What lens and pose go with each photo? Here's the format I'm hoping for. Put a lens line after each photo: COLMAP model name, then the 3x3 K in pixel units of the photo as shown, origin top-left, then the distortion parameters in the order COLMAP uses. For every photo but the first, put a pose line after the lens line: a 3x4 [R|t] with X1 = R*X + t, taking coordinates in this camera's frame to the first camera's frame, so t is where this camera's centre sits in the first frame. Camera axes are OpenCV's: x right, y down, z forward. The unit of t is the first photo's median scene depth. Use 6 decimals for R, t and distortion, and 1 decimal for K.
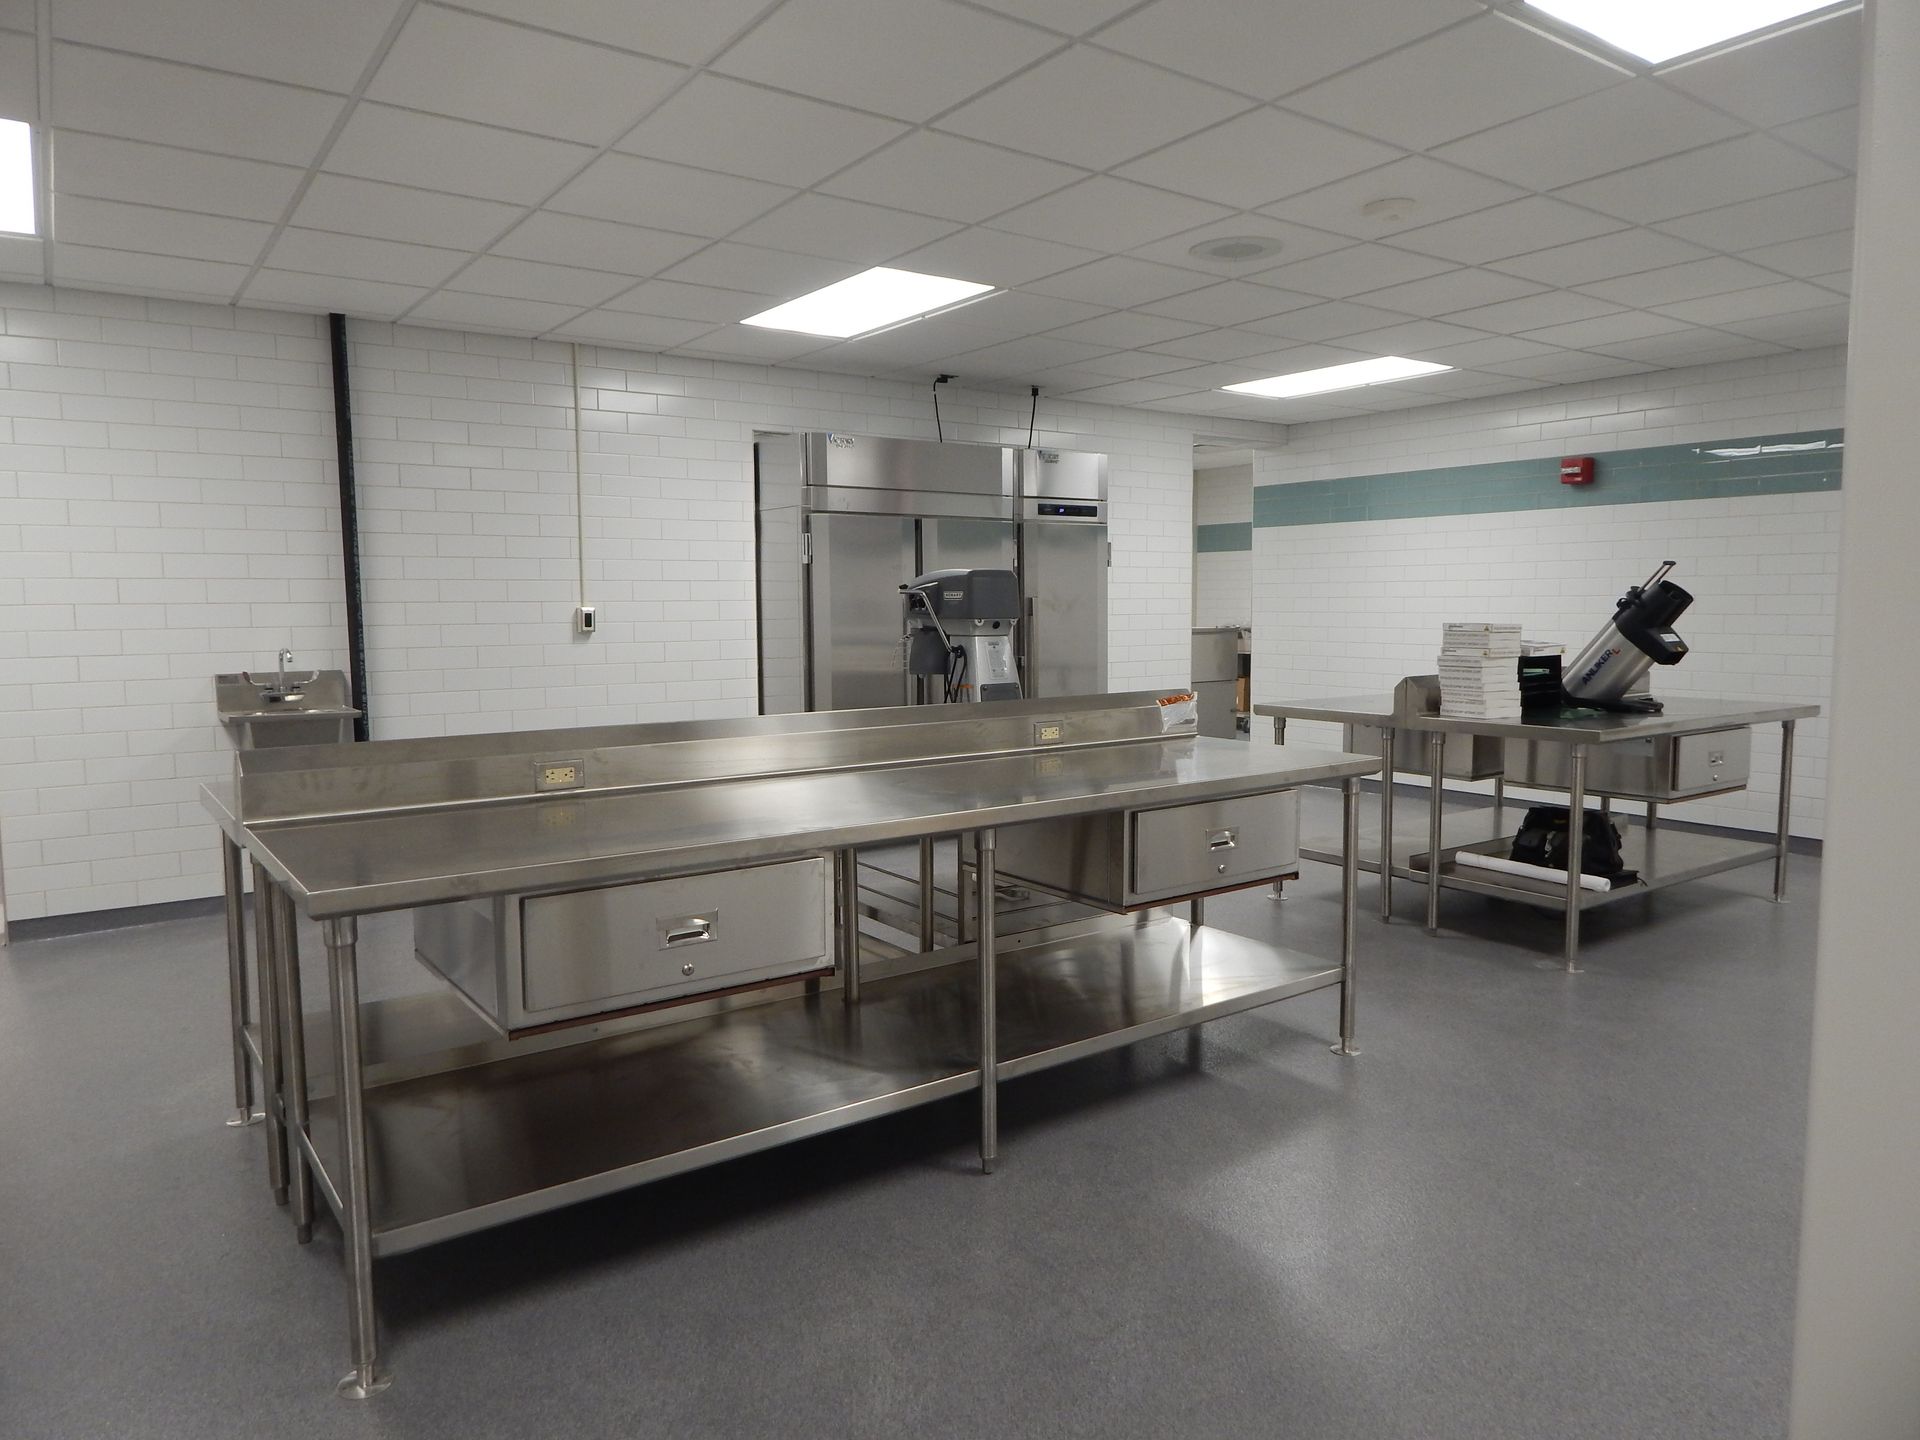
lens RADIAL K [[1271.3, 0, 965.7], [0, 1271.3, 720.9], [0, 0, 1]] dist [0.041772, -0.018807]
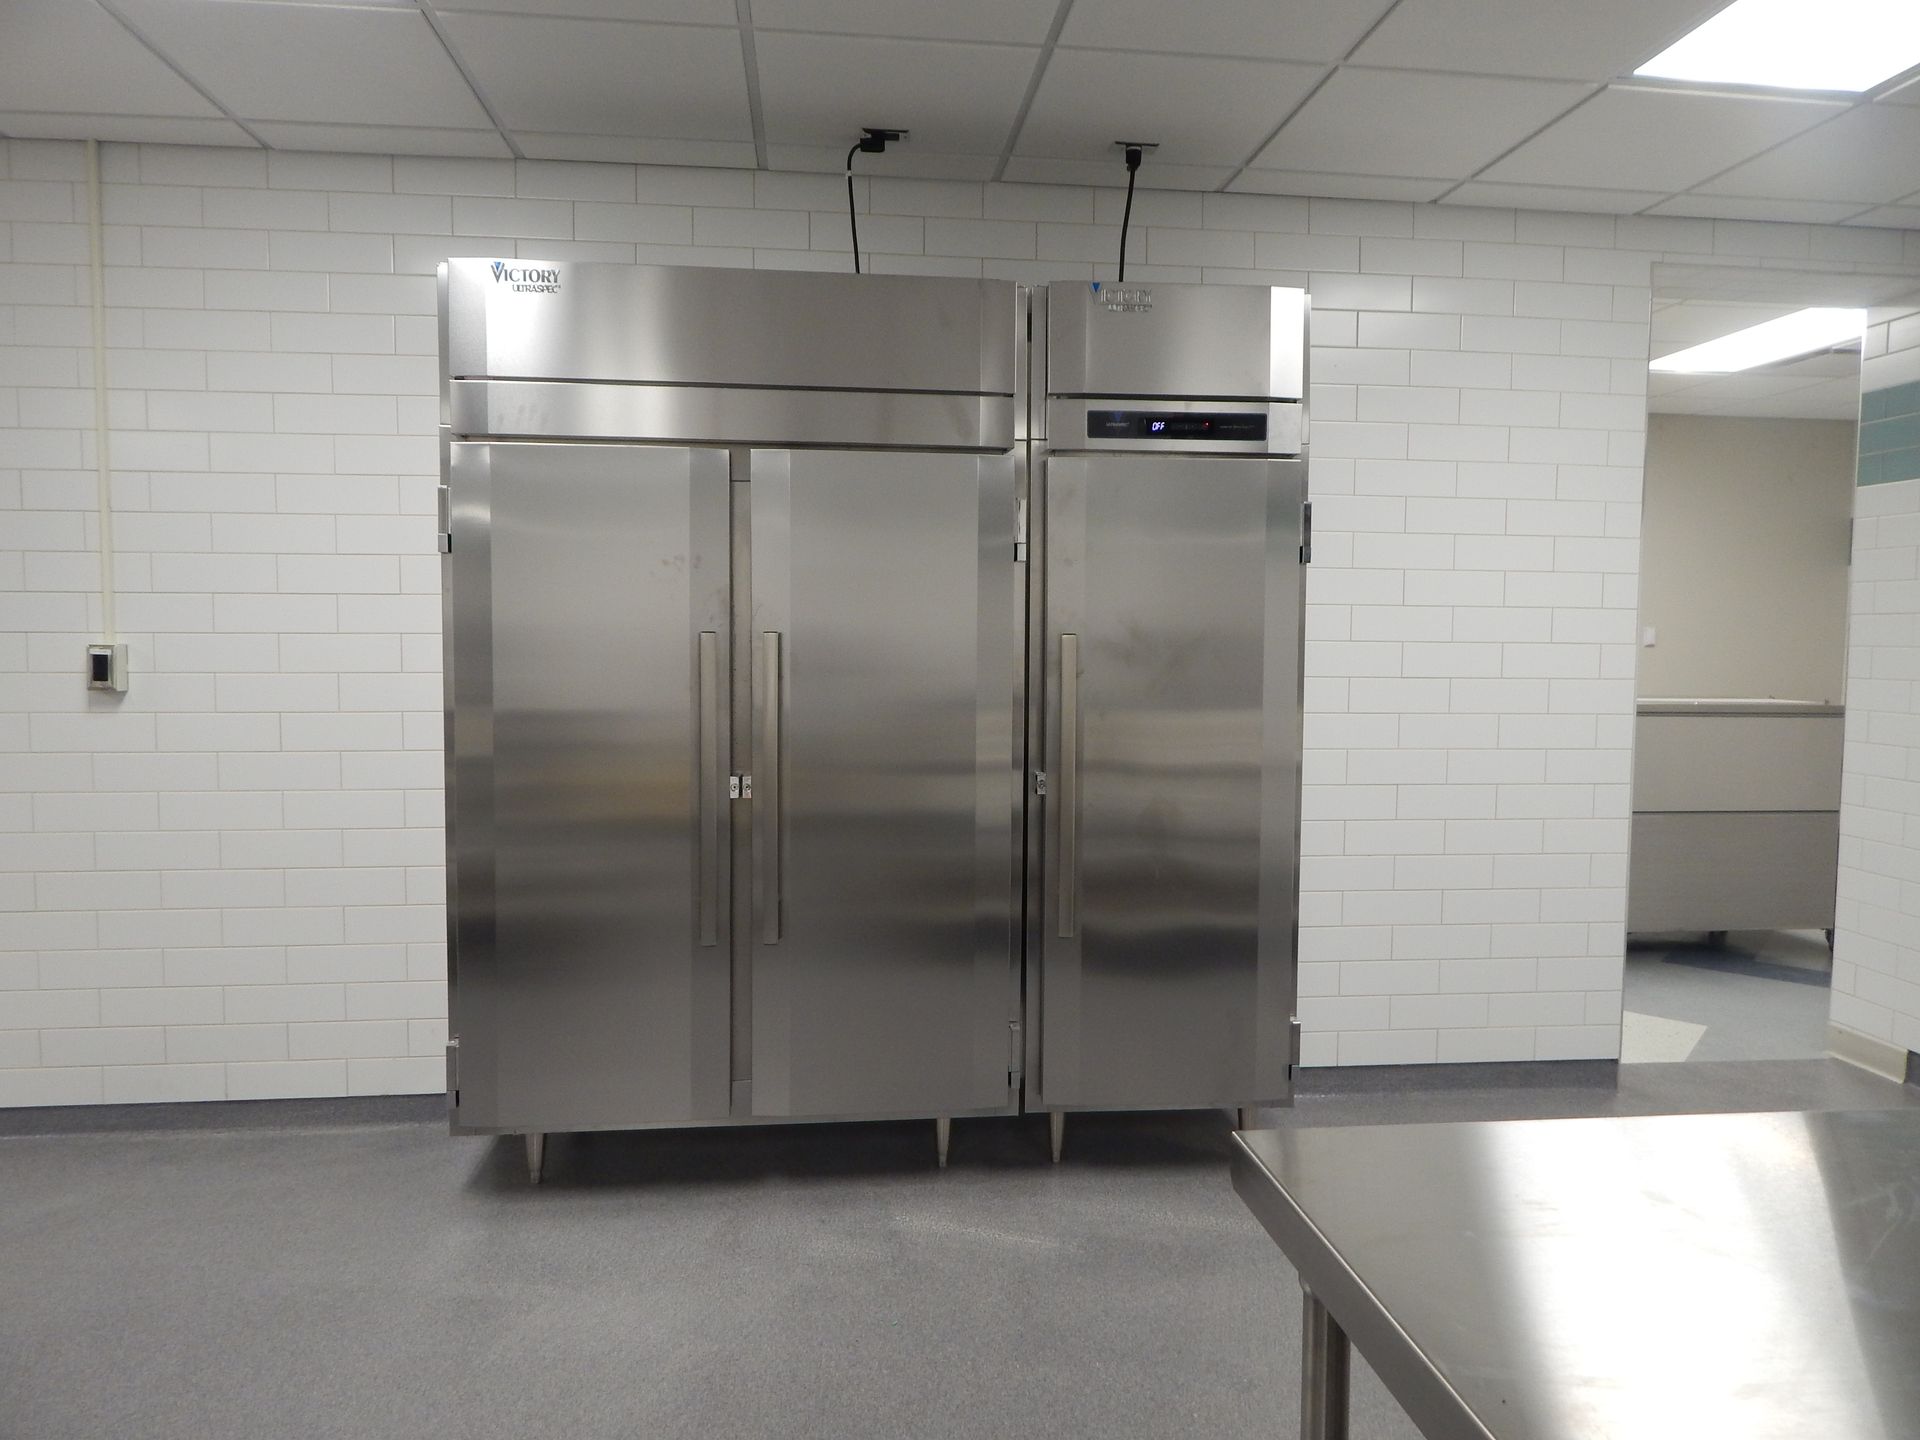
lens RADIAL K [[1271.3, 0, 960.9], [0, 1271.3, 716.7], [0, 0, 1]] dist [0.041772, -0.018807]
pose [[0.882394, 0.043204, -0.468524, 0.218455], [-0.052152, 0.998620, -0.006135, -0.064309], [0.467612, 0.029848, 0.883430, 0.604130]]
